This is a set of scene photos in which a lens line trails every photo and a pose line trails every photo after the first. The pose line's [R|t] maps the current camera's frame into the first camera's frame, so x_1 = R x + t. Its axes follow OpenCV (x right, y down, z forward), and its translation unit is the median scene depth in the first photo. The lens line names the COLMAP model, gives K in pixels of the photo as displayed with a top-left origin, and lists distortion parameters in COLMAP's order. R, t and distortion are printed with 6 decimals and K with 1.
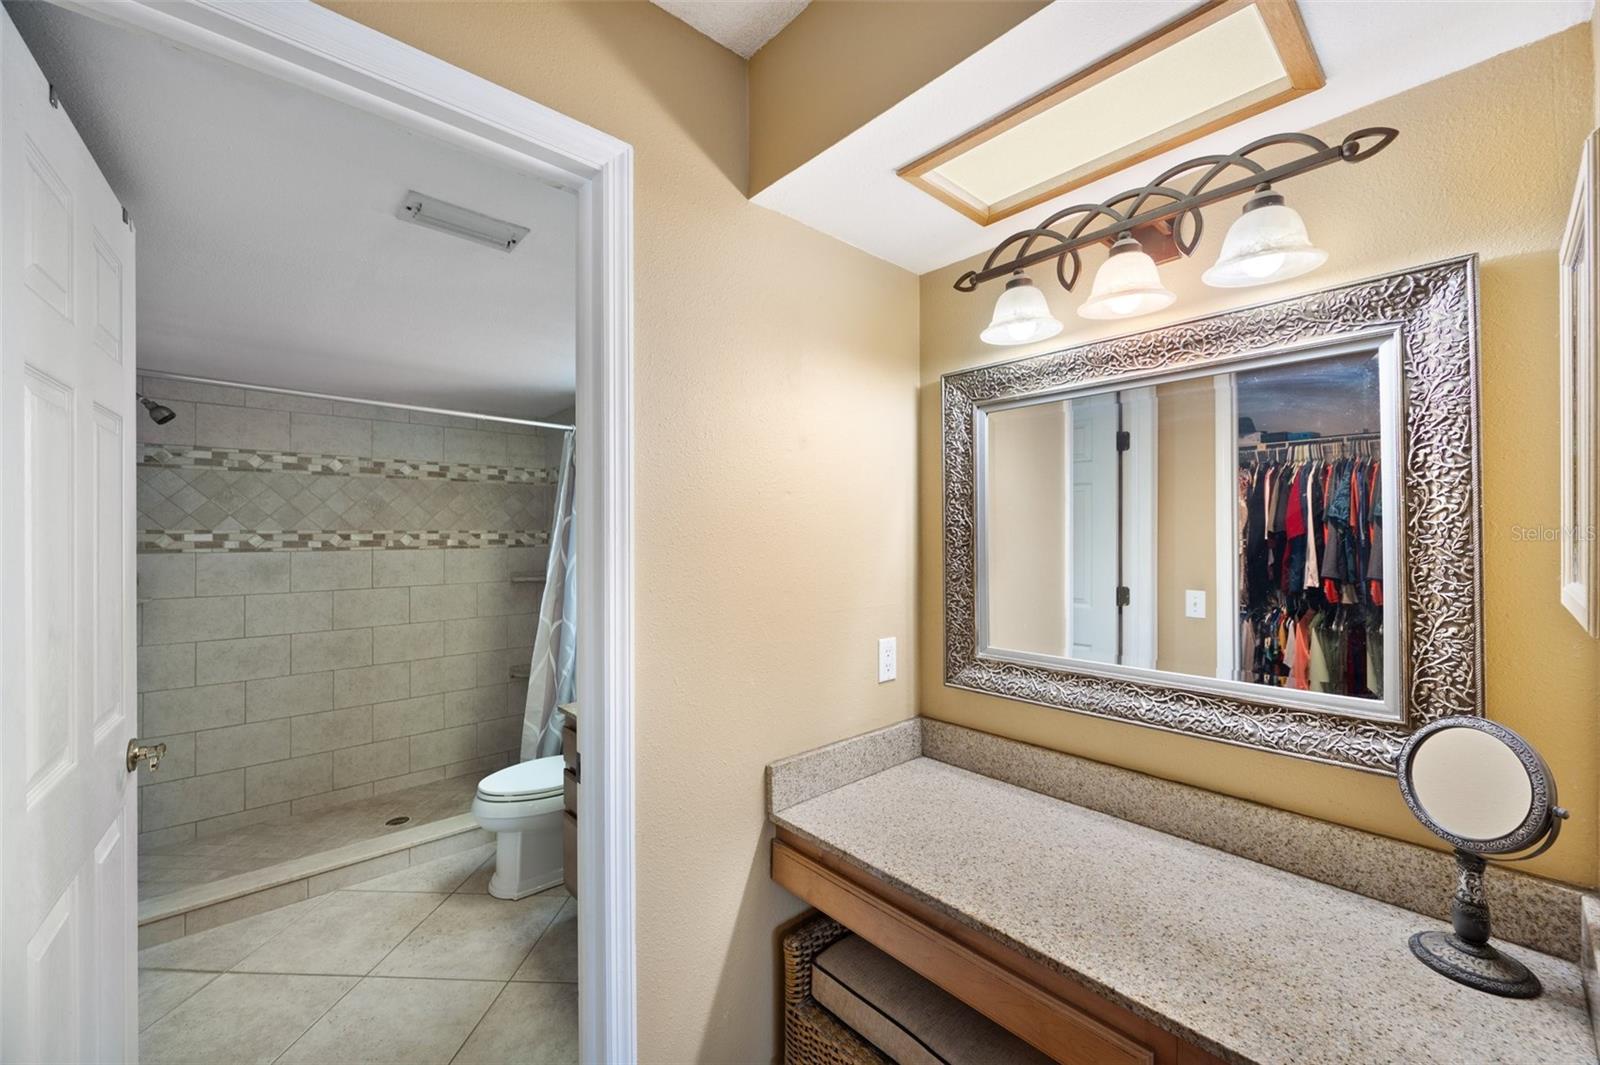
lens RADIAL K [[636.7, 0, 800.0], [0, 636.7, 532.5], [0, 0, 1]] dist [-0.001820, -0.000063]
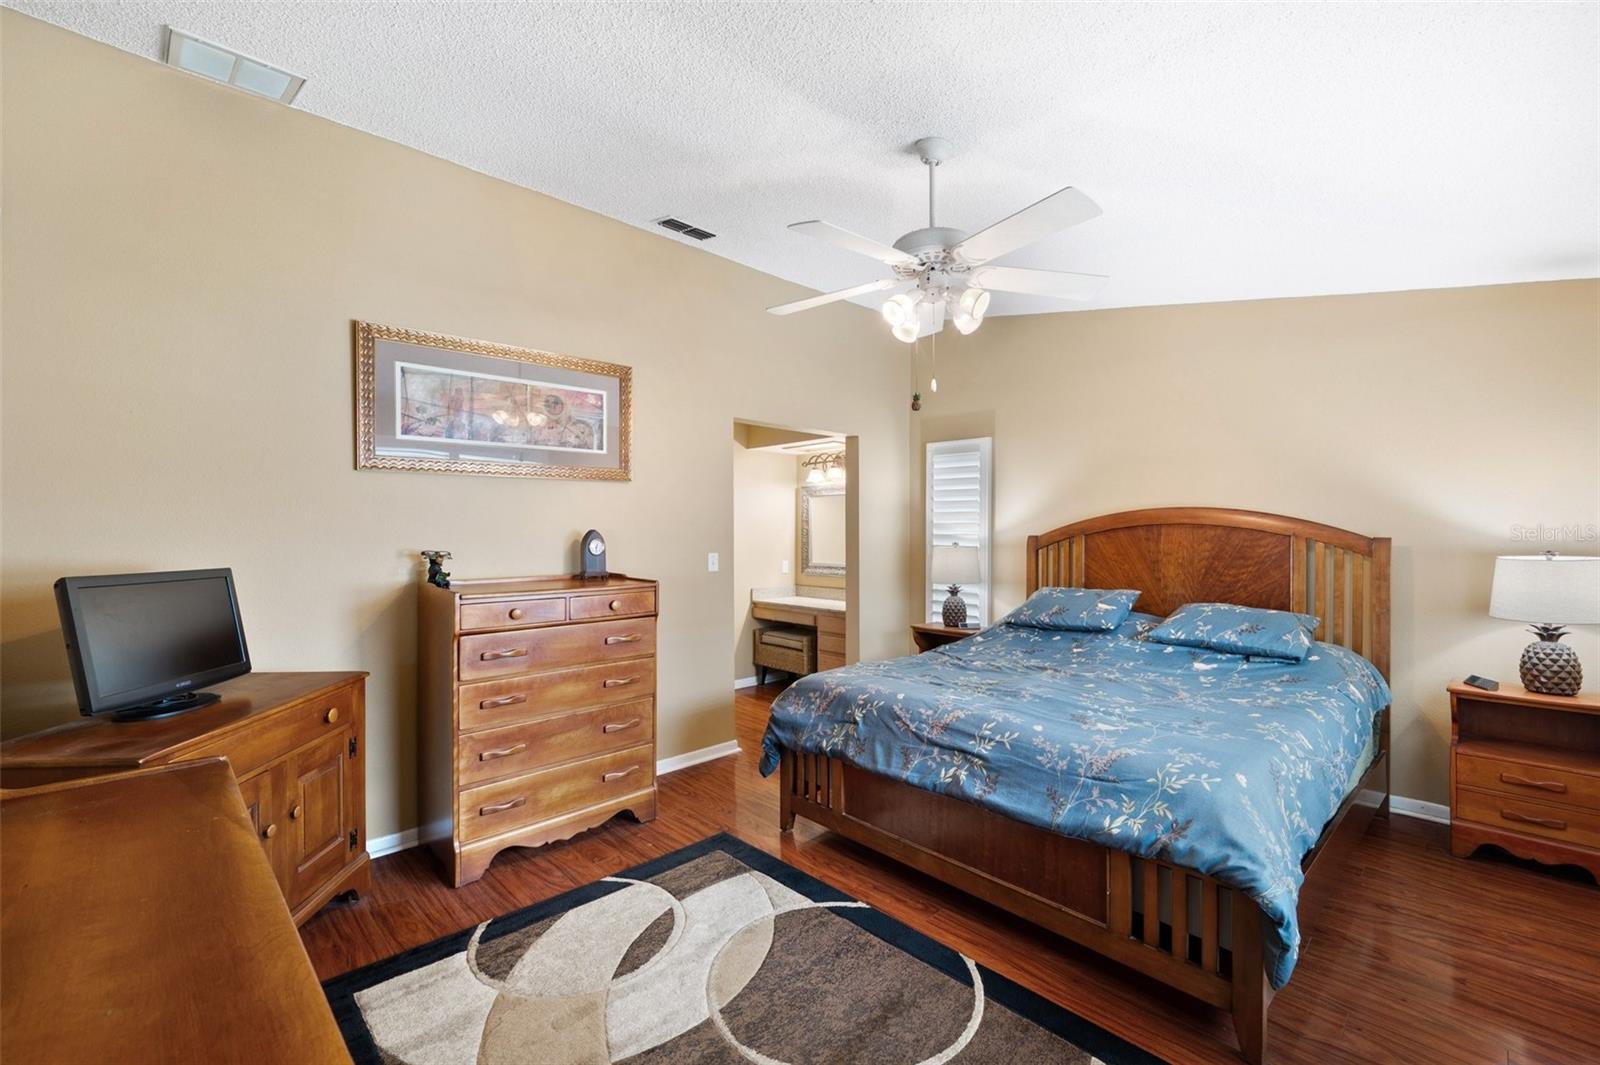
lens RADIAL K [[666.1, 0, 800.0], [0, 666.1, 532.5], [0, 0, 1]] dist [-0.000846, -0.000213]
pose [[0.999509, 0.003100, 0.031169, 0.061942], [-0.003247, 0.999984, 0.004664, -0.004914], [-0.031154, -0.004763, 0.999503, -1.601519]]
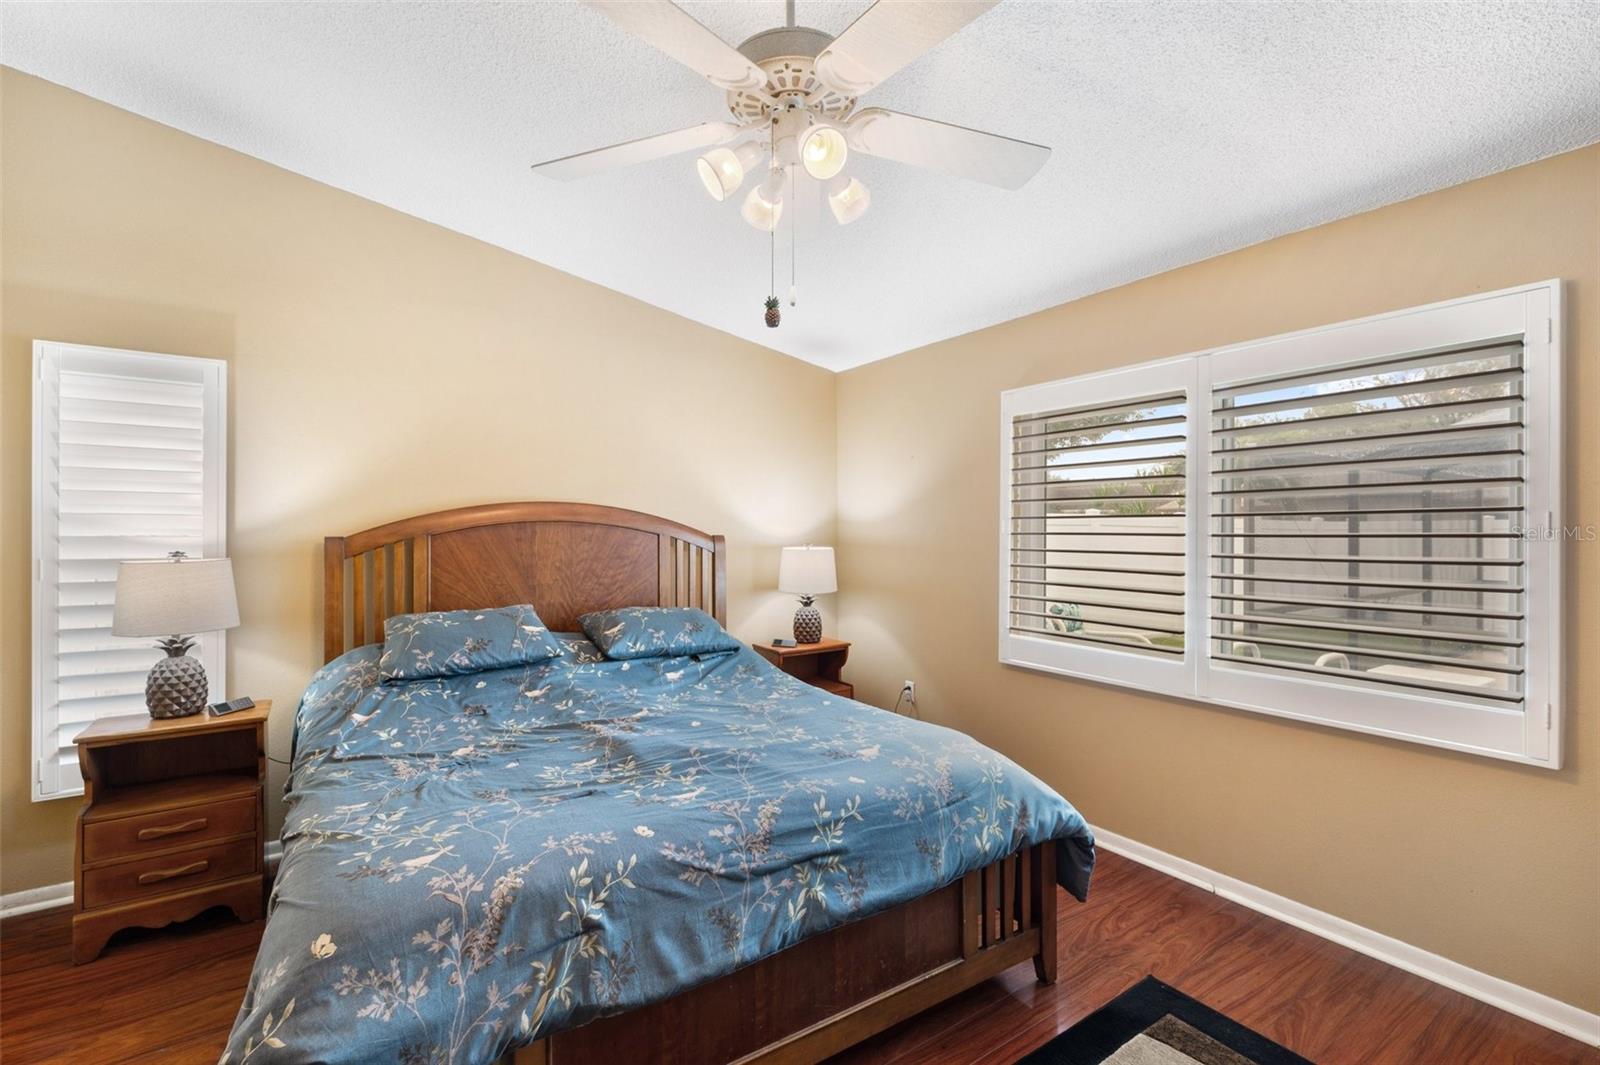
lens RADIAL K [[713.1, 0, 800.0], [0, 713.1, 532.5], [0, 0, 1]] dist [0.000115, 0.000034]
pose [[0.137201, 0.000563, 0.990543, -0.289781], [-0.002296, 0.999997, -0.000251, 0.000479], [-0.990541, -0.002240, 0.137202, -0.865558]]
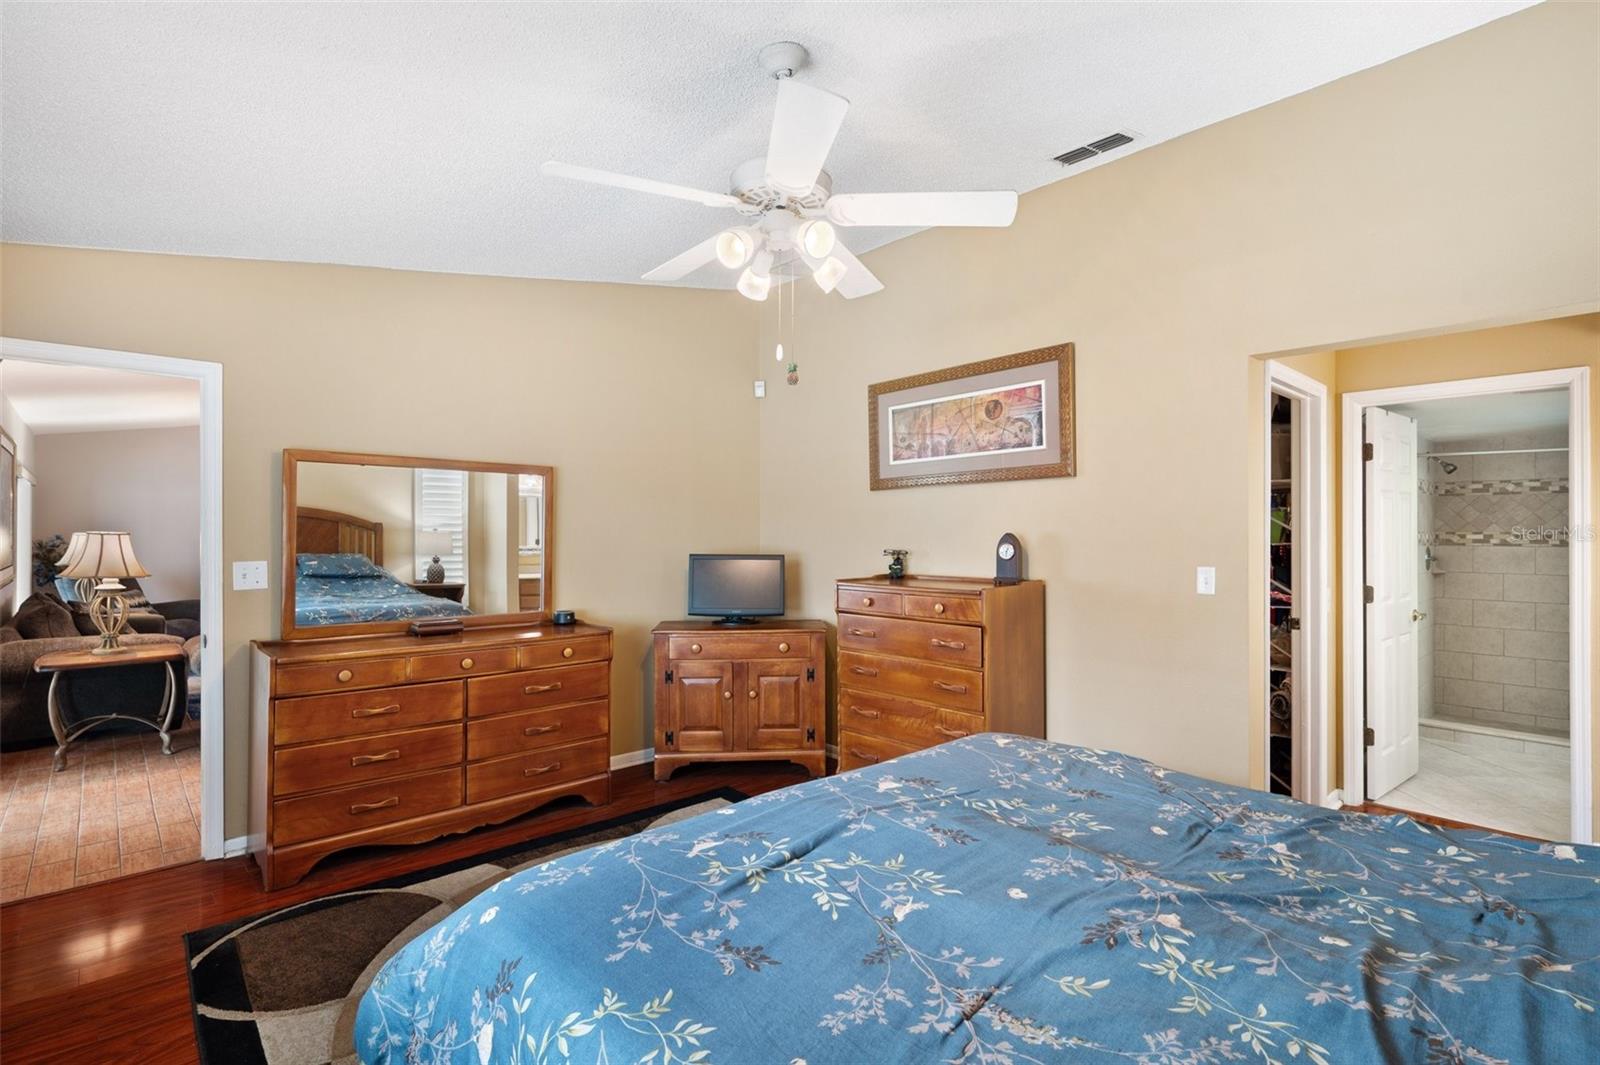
lens RADIAL K [[757.5, 0, 809.0], [0, 757.5, 531.8], [0, 0, 1]] dist [0.001414, 0.000832]
pose [[0.017581, 0.000331, -0.999845, 1.002521], [0.000086, 1.000000, 0.000333, -0.005381], [0.999845, -0.000092, 0.017581, -0.770580]]
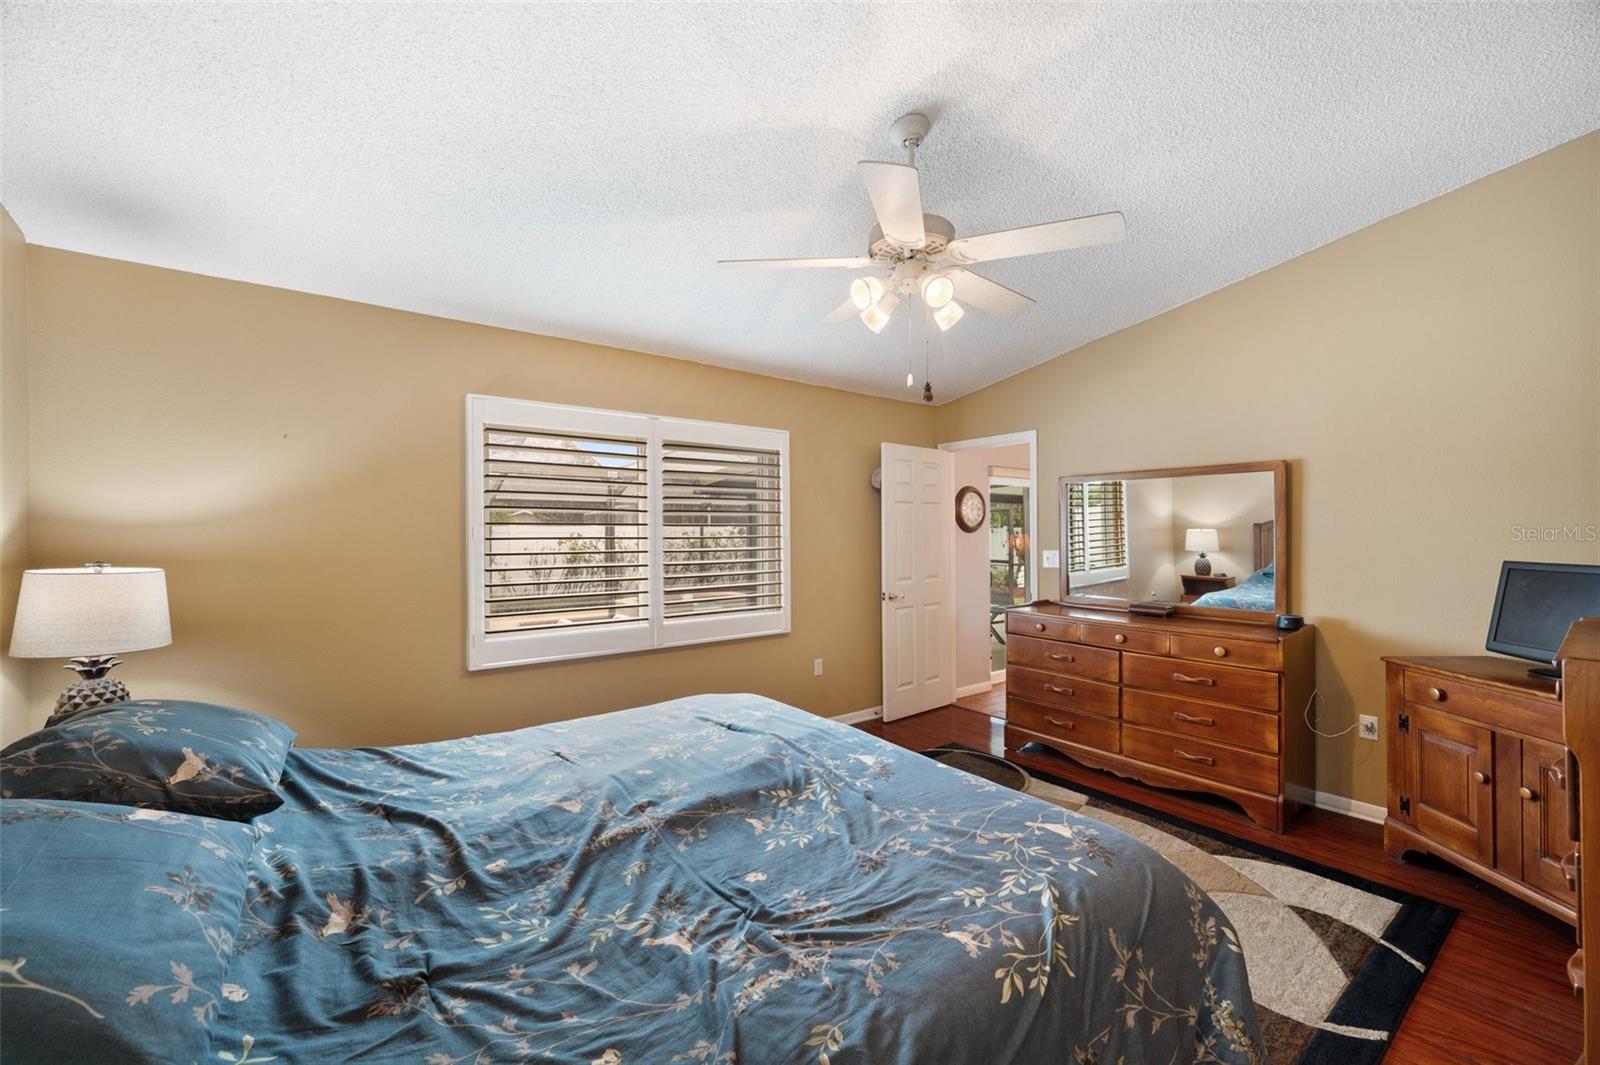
lens RADIAL K [[635.6, 0, 802.2], [0, 635.6, 533.8], [0, 0, 1]] dist [-0.000213, 0.000270]
pose [[-0.997024, 0.006851, 0.076790, 0.322266], [0.006844, 0.999977, -0.000349, -0.003113], [-0.076790, 0.000177, -0.997047, -0.031515]]
